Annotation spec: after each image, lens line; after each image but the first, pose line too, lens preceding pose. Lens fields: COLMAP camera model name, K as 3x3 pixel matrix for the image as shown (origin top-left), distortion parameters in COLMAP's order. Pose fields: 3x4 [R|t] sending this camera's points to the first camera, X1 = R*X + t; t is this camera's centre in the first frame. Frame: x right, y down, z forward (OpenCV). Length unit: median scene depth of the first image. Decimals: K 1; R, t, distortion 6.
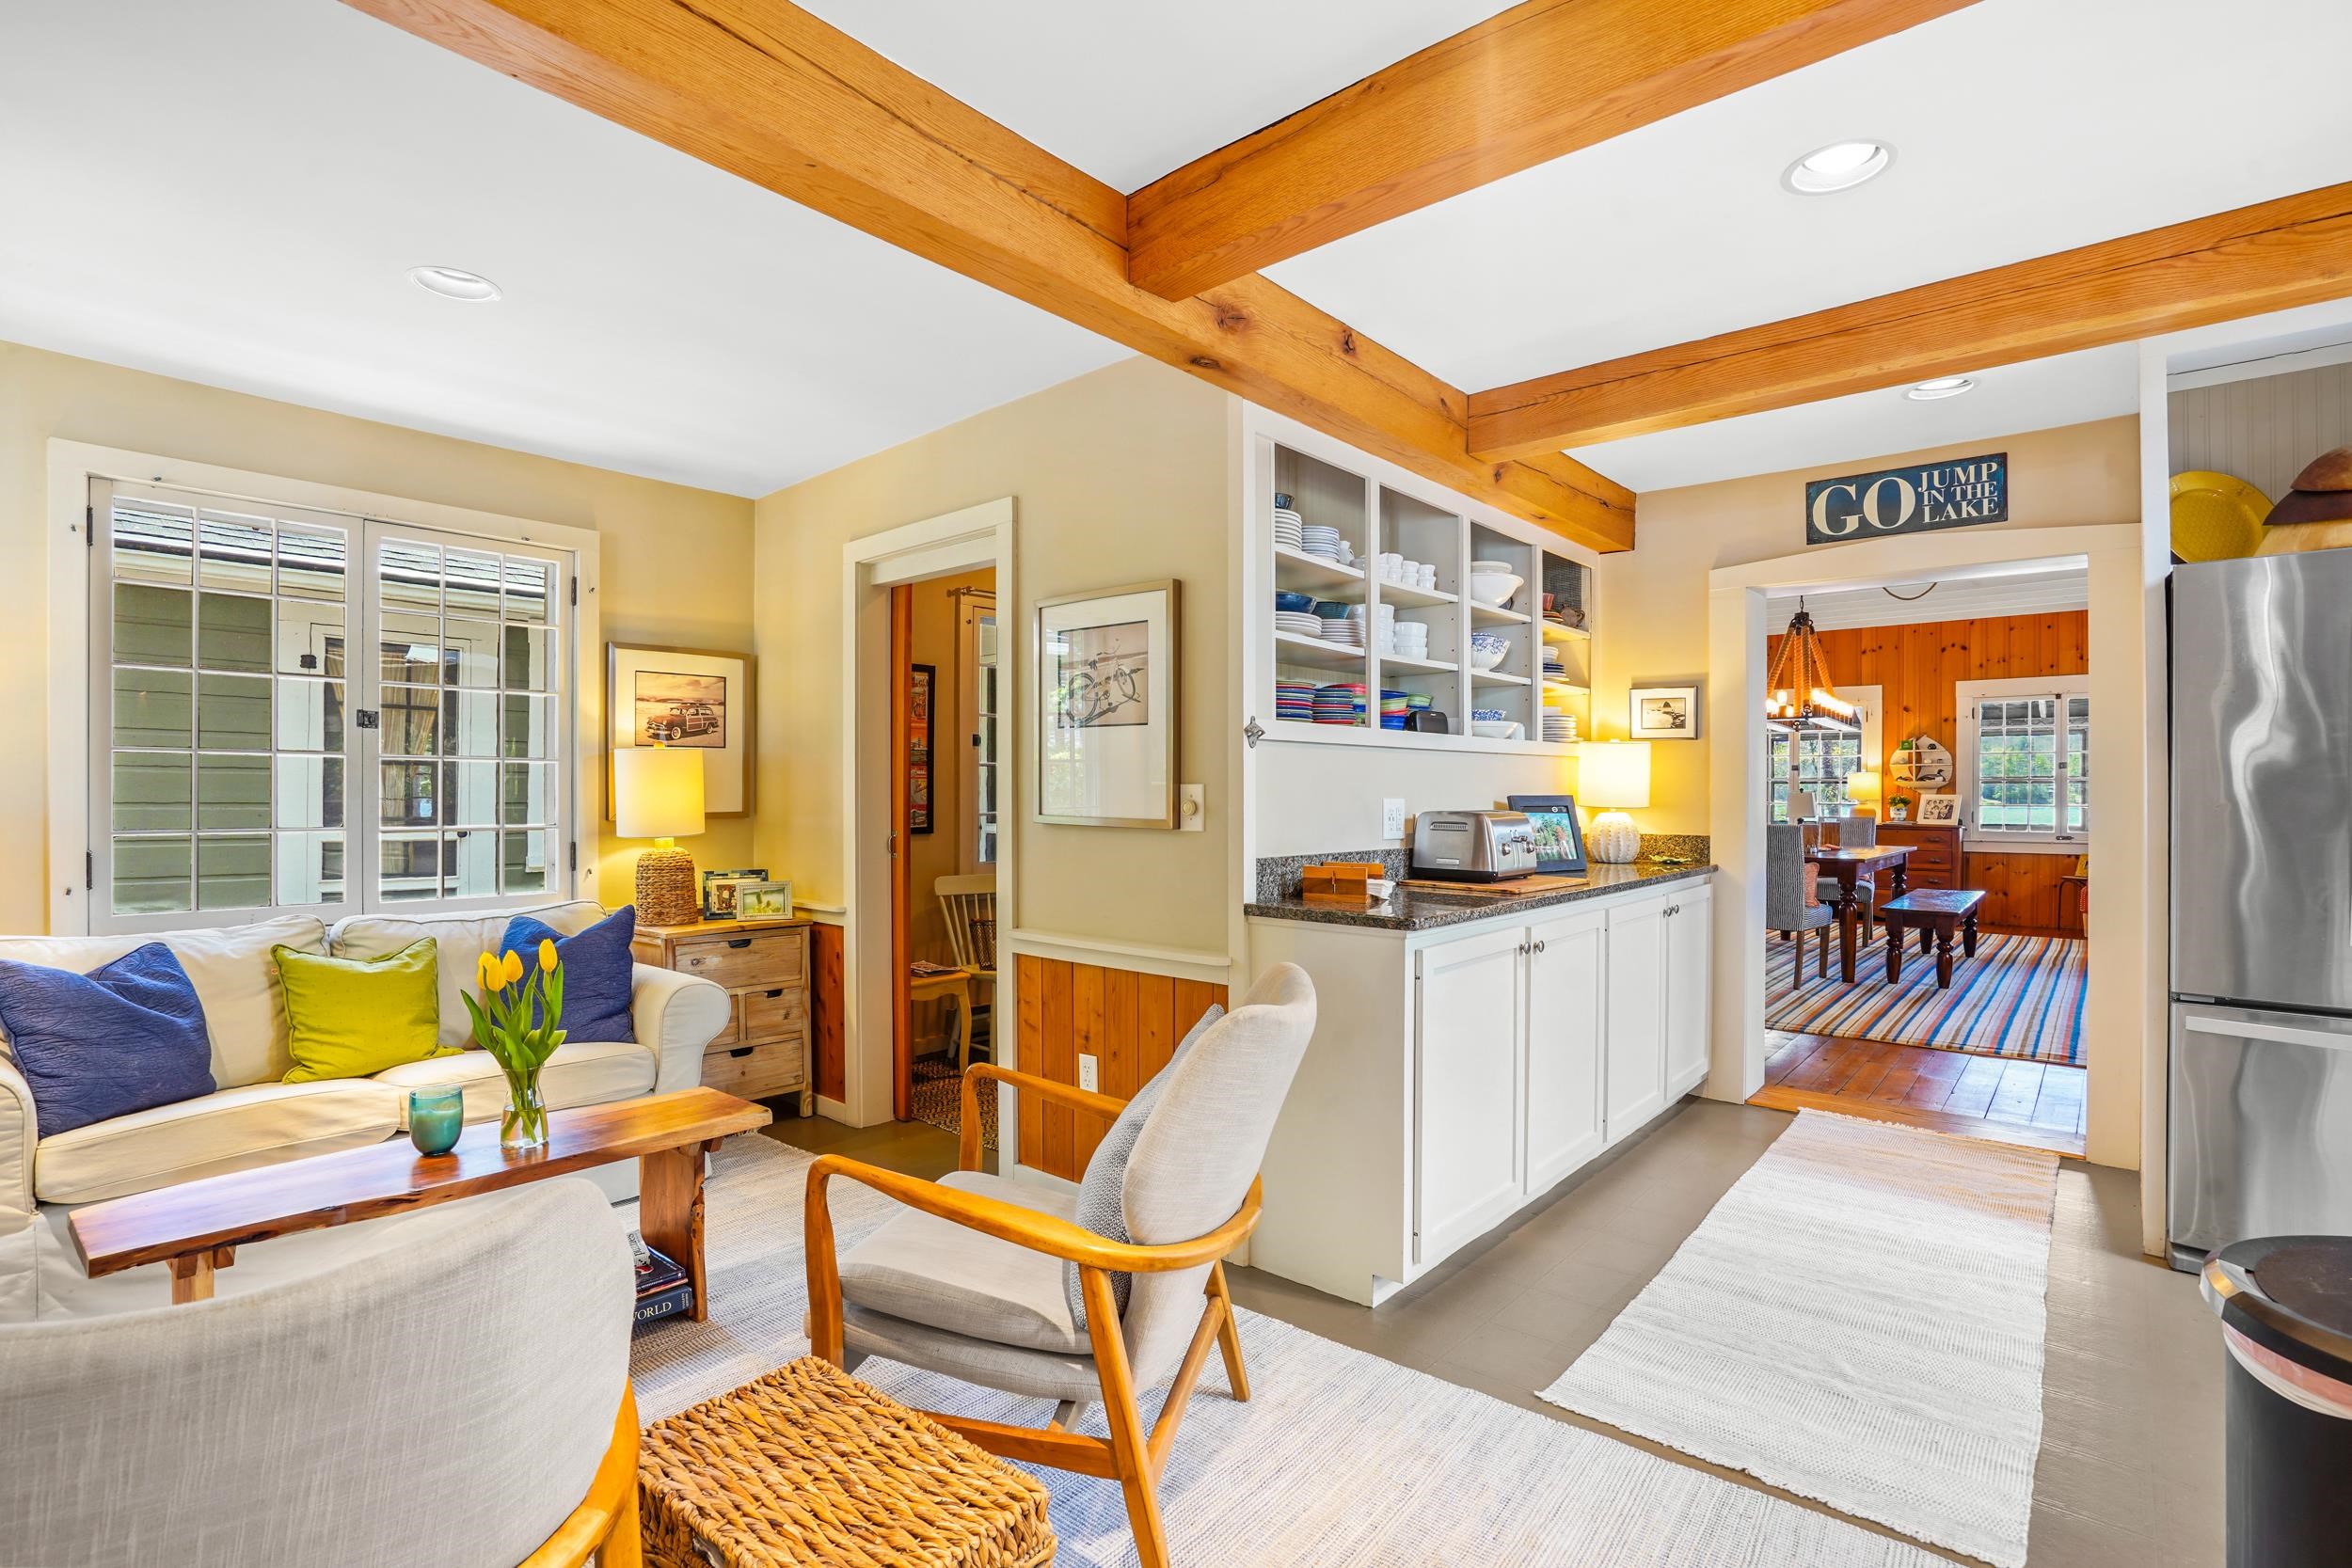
lens RADIAL K [[1103.1, 0, 1176.6], [0, 1103.1, 765.7], [0, 0, 1]] dist [-0.066093, 0.030000]
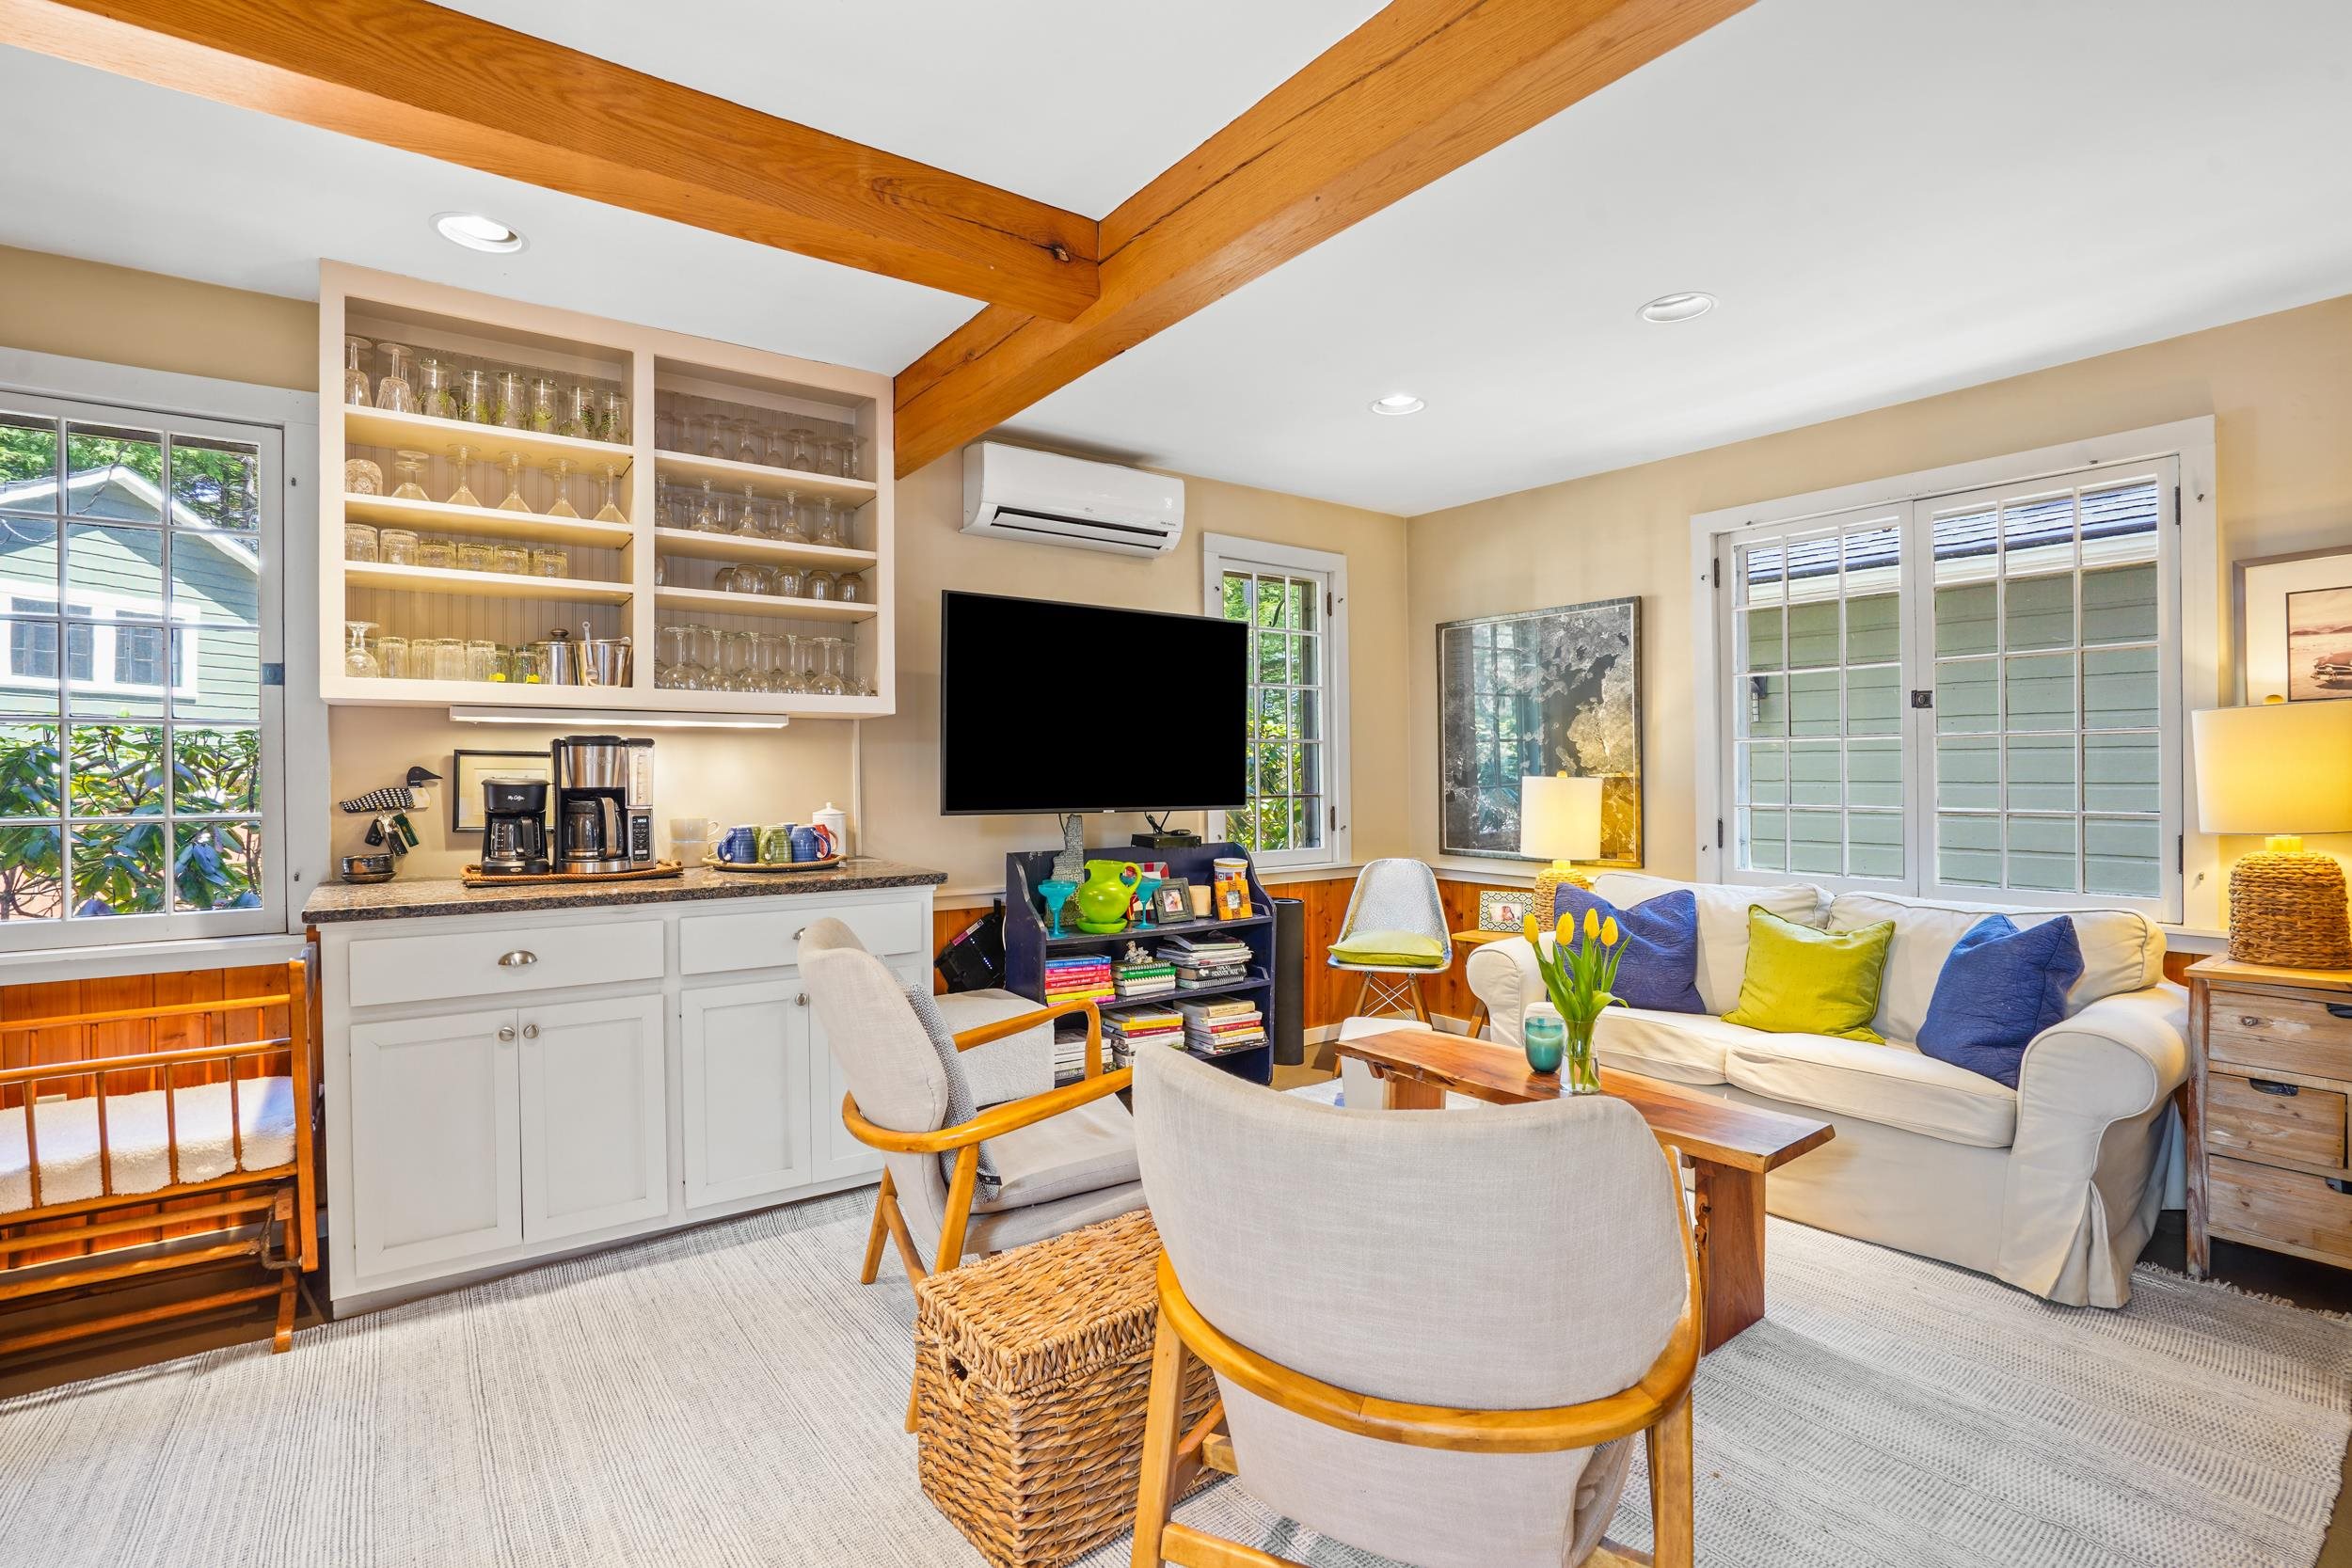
lens RADIAL K [[1067.7, 0, 1158.5], [0, 1067.7, 765.6], [0, 0, 1]] dist [-0.044367, 0.013988]
pose [[-0.215787, -0.006020, -0.976422, 0.312448], [0.034432, 0.999312, -0.013771, 0.006759], [0.975833, -0.036592, -0.215431, 0.456863]]
